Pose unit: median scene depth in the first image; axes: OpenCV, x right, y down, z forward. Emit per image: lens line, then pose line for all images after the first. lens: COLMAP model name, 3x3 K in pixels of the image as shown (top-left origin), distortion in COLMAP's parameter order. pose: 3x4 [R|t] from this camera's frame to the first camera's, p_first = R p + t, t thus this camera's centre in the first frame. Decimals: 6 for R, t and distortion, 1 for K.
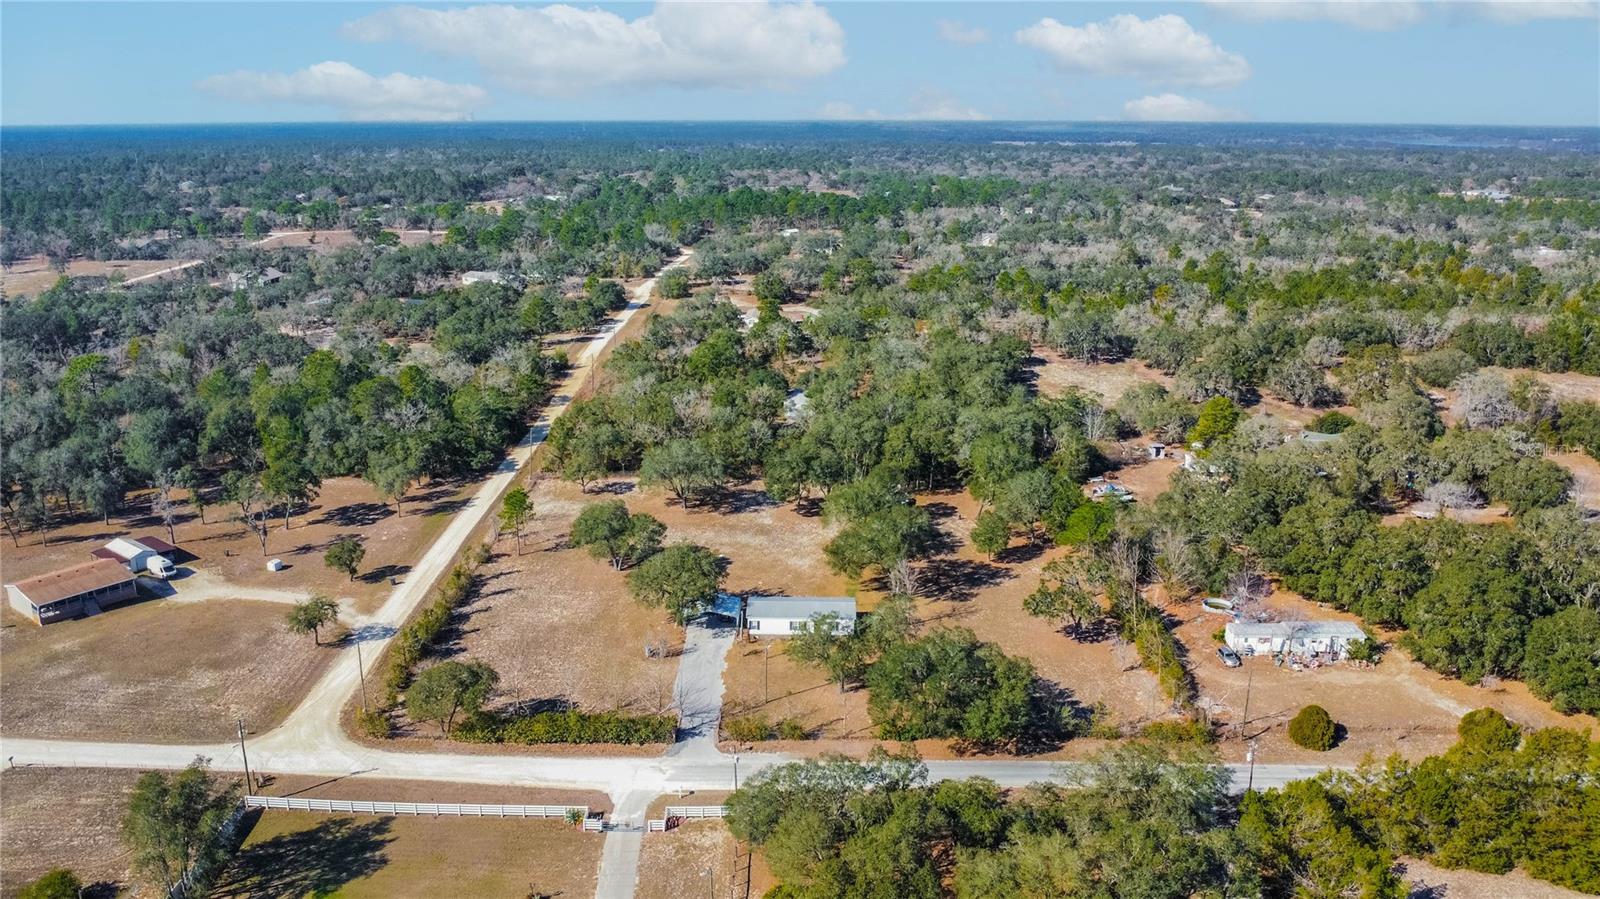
lens RADIAL K [[1173.0, 0, 801.0], [0, 1173.0, 453.5], [0, 0, 1]] dist [-0.021181, -0.005166]
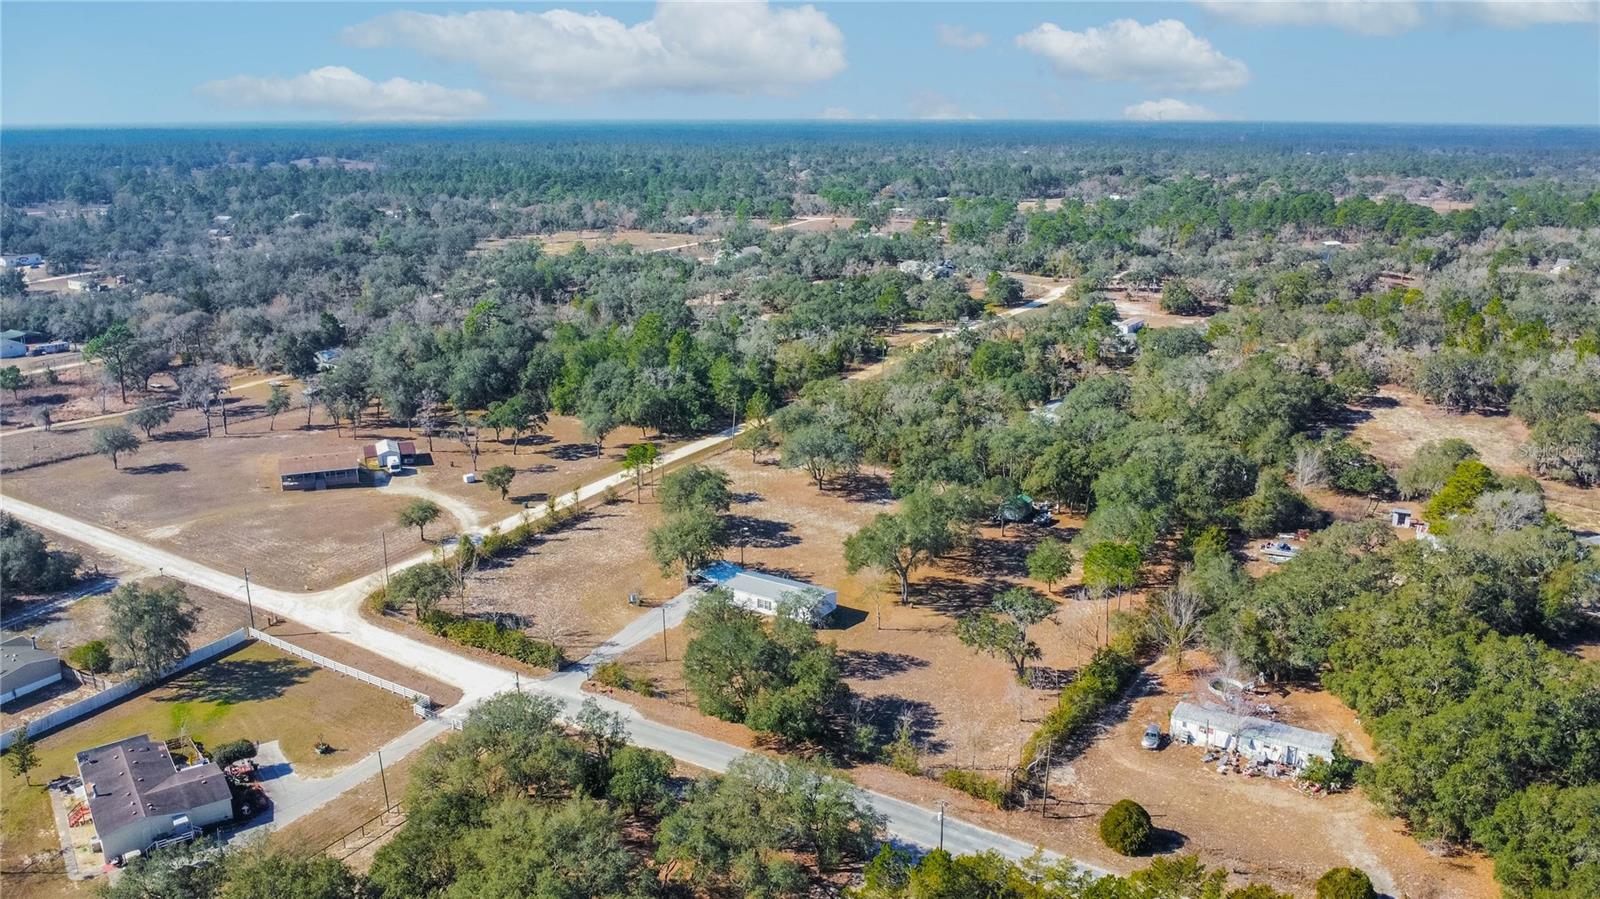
lens RADIAL K [[1173.0, 0, 795.6], [0, 1173.0, 441.0], [0, 0, 1]] dist [-0.021181, -0.005166]
pose [[0.864456, 0.135956, -0.483974, 0.522152], [-0.139433, 0.989807, 0.029002, -0.032106], [0.482984, 0.042411, 0.874601, 0.099470]]
